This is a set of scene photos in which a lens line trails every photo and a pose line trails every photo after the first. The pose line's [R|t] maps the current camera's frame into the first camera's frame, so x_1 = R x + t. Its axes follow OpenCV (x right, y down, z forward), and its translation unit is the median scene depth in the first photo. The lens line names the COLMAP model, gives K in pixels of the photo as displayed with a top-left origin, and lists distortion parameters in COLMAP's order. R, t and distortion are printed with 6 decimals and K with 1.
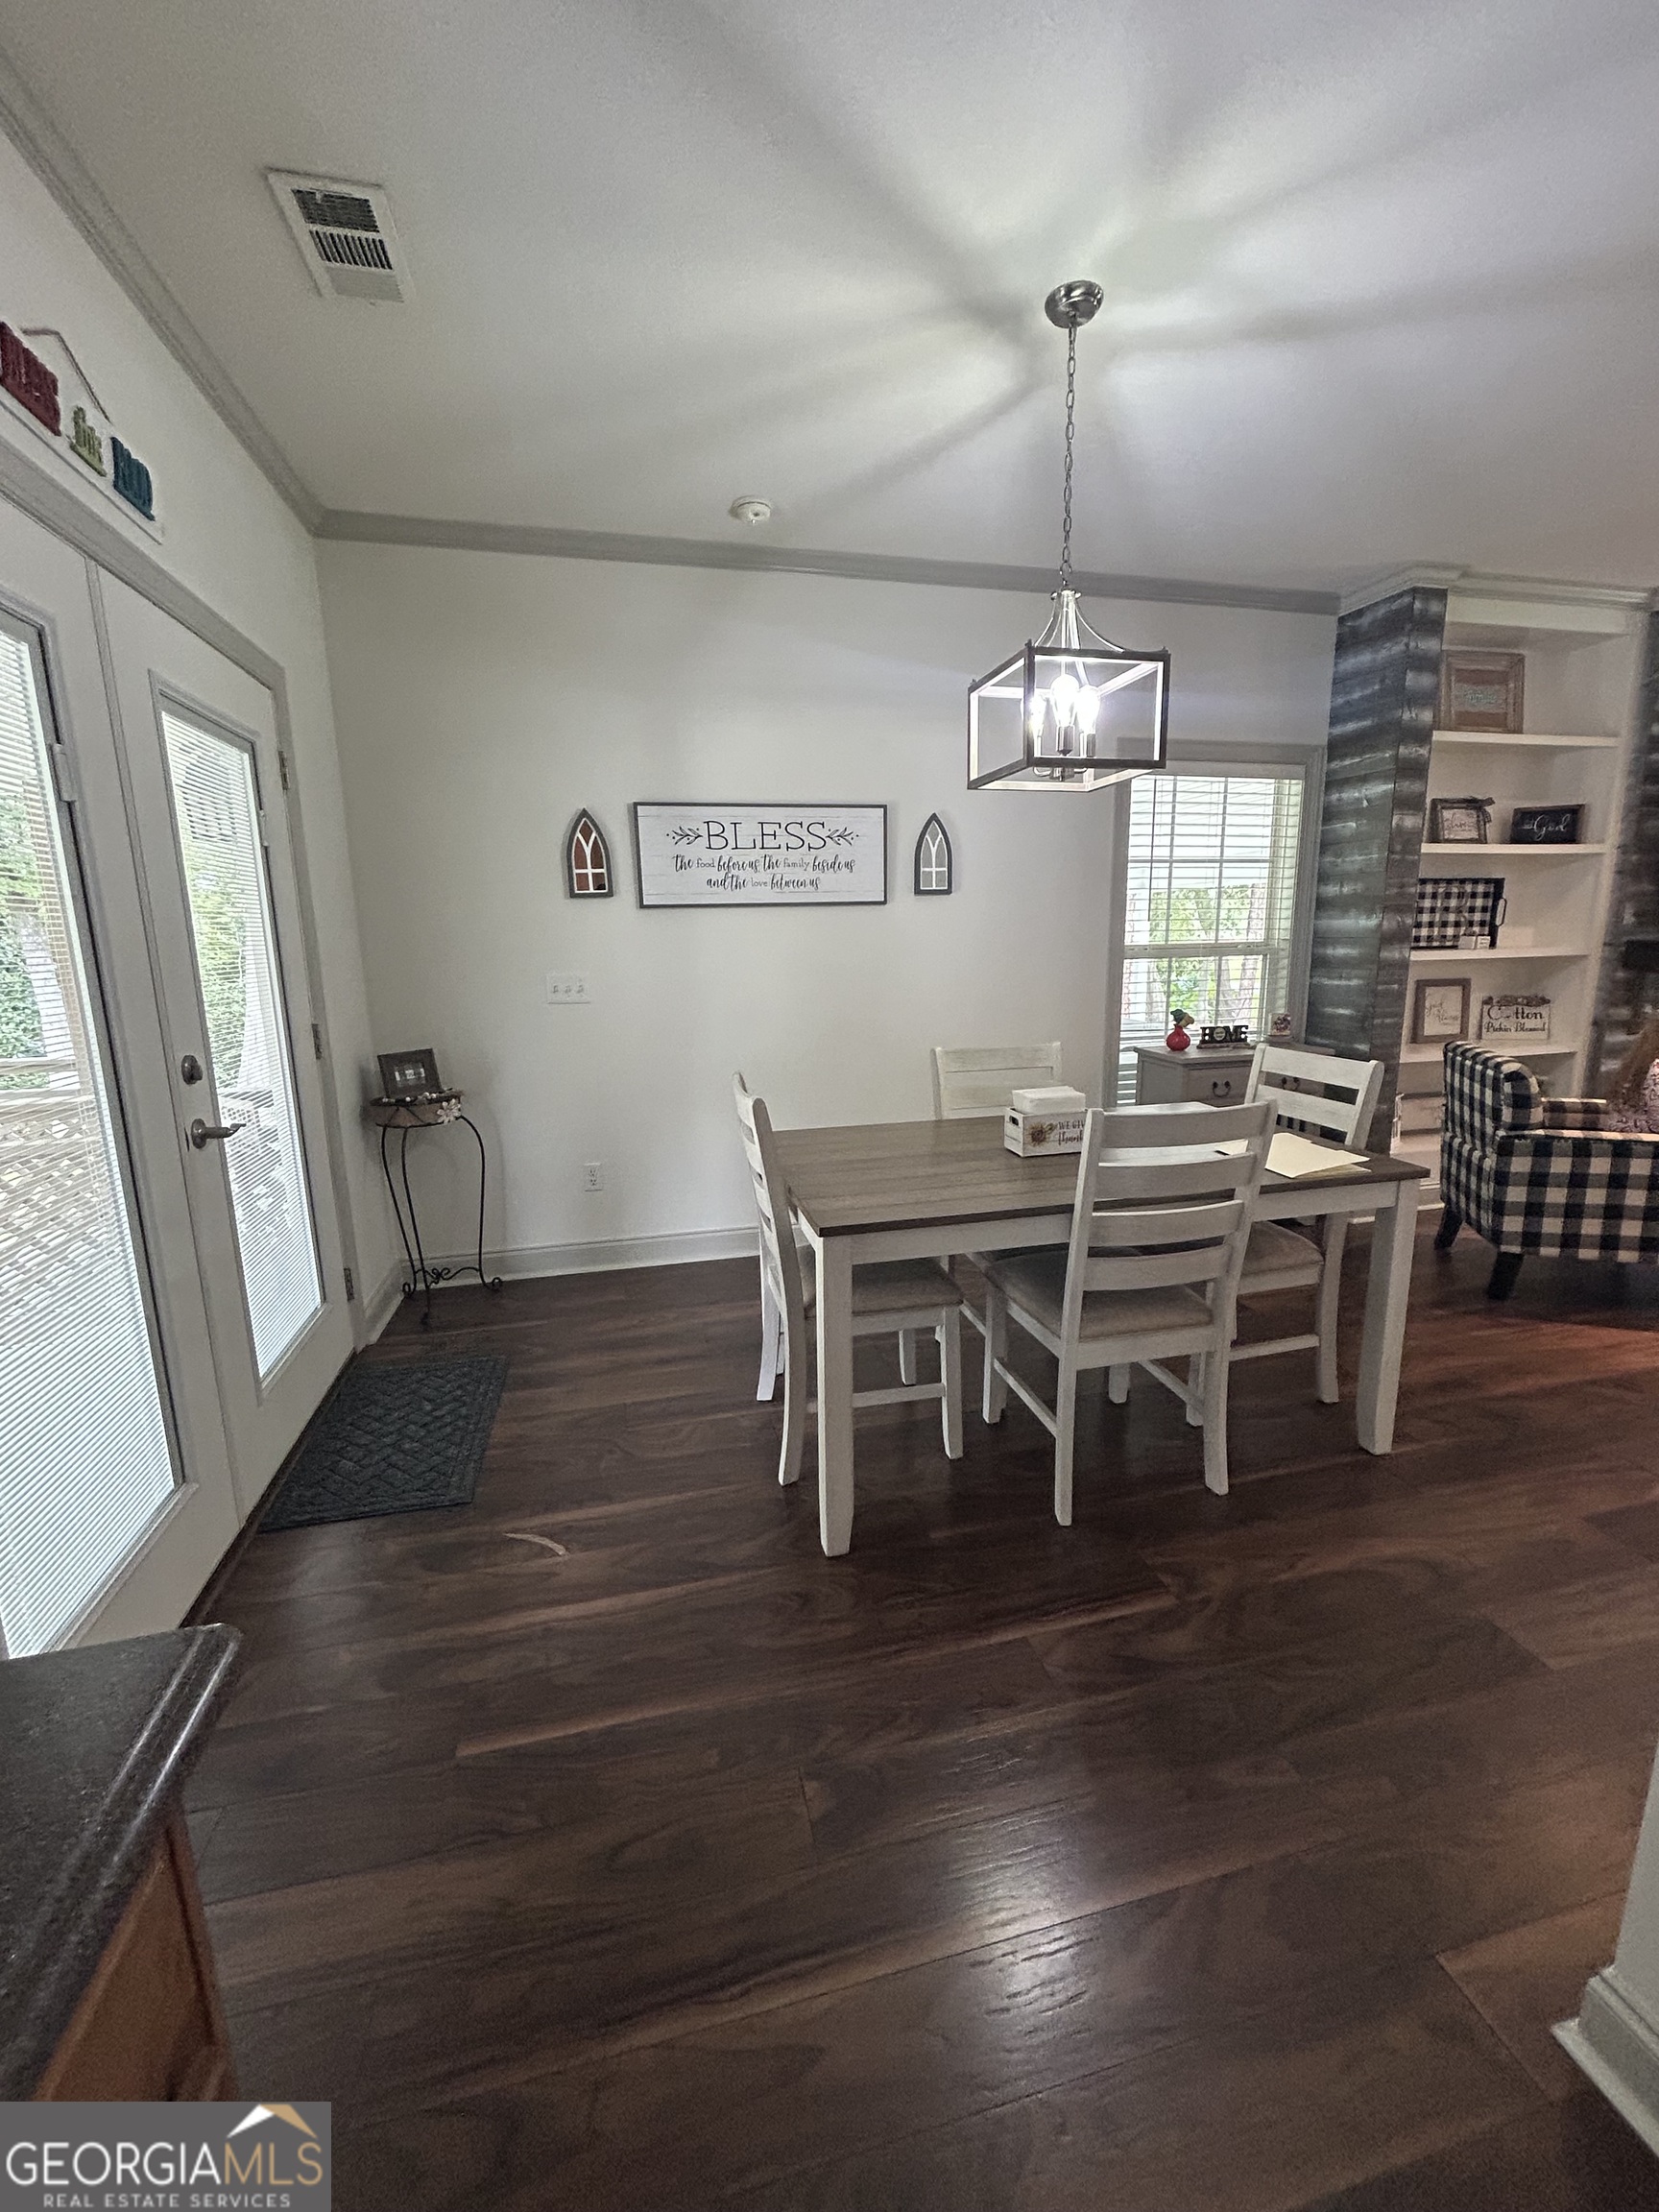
lens RADIAL K [[875.7, 0, 829.5], [0, 875.7, 1106.0], [0, 0, 1]] dist [0.001527, 0.000207]
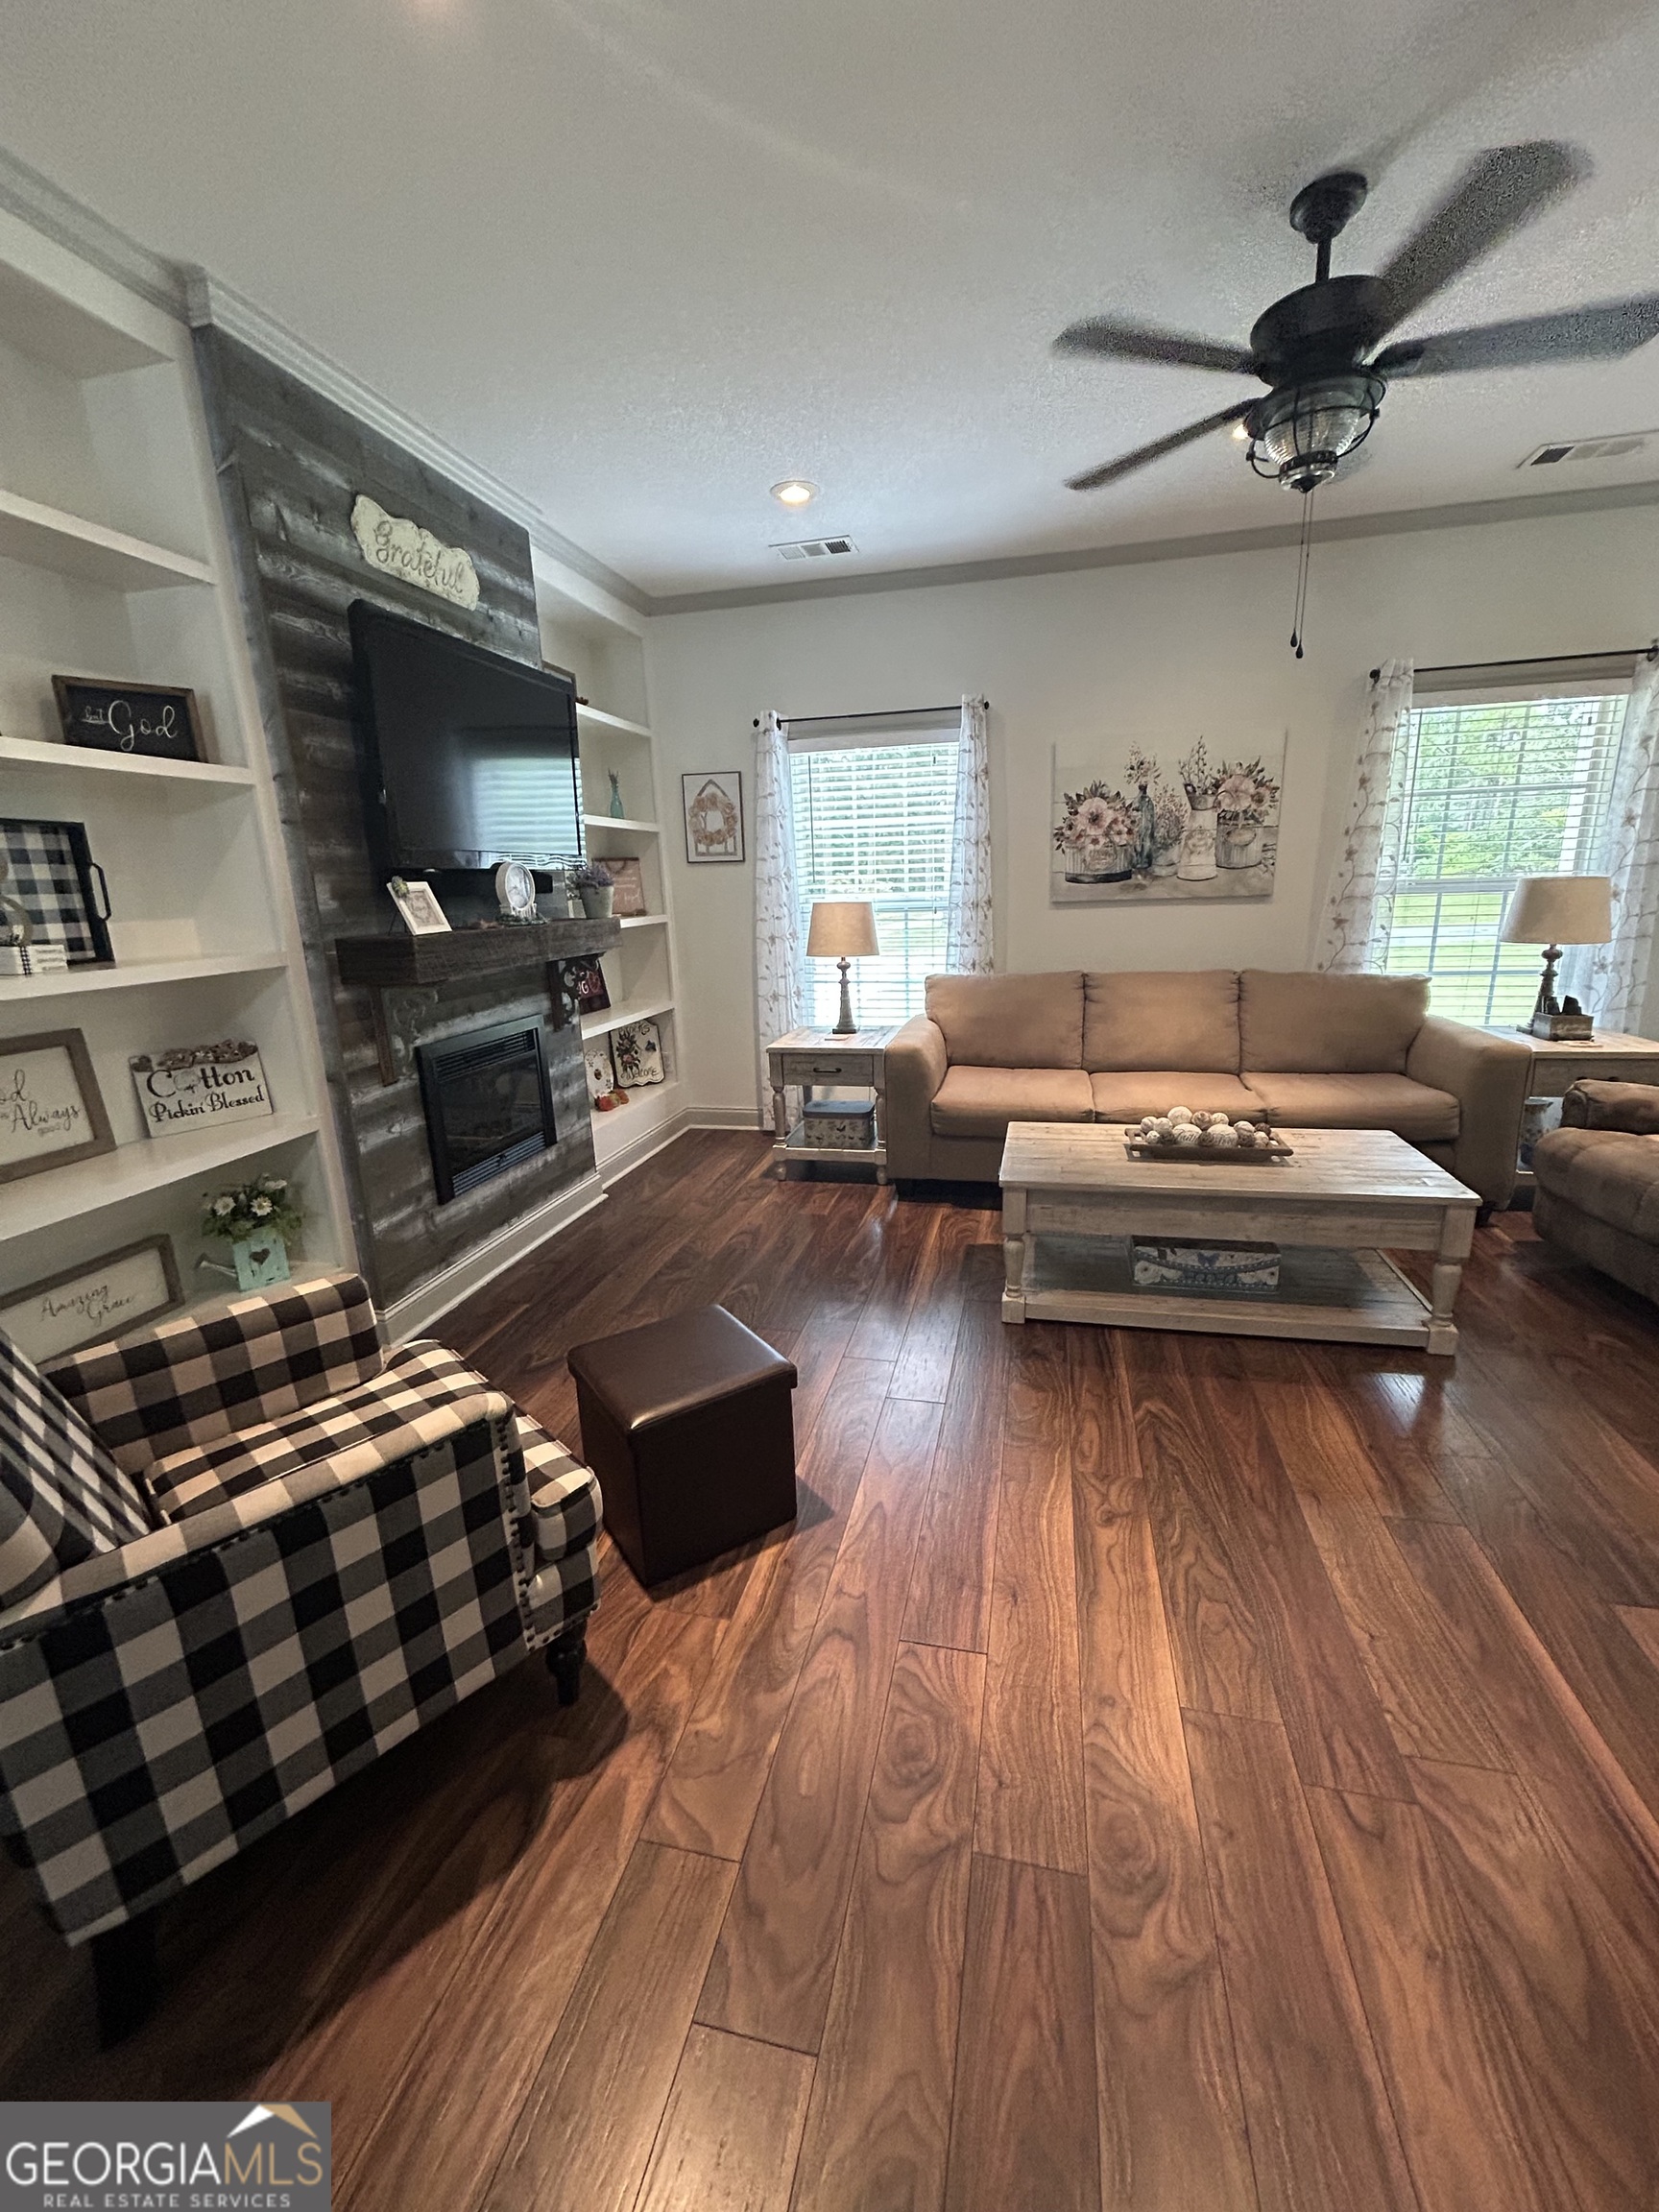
lens RADIAL K [[886.8, 0, 829.5], [0, 886.8, 1106.0], [0, 0, 1]] dist [0.000236, 0.000047]
pose [[0.451961, -0.219043, 0.864726, 0.499999], [0.195202, 0.970174, 0.143729, -0.096529], [-0.870418, 0.103837, 0.481238, 0.416617]]
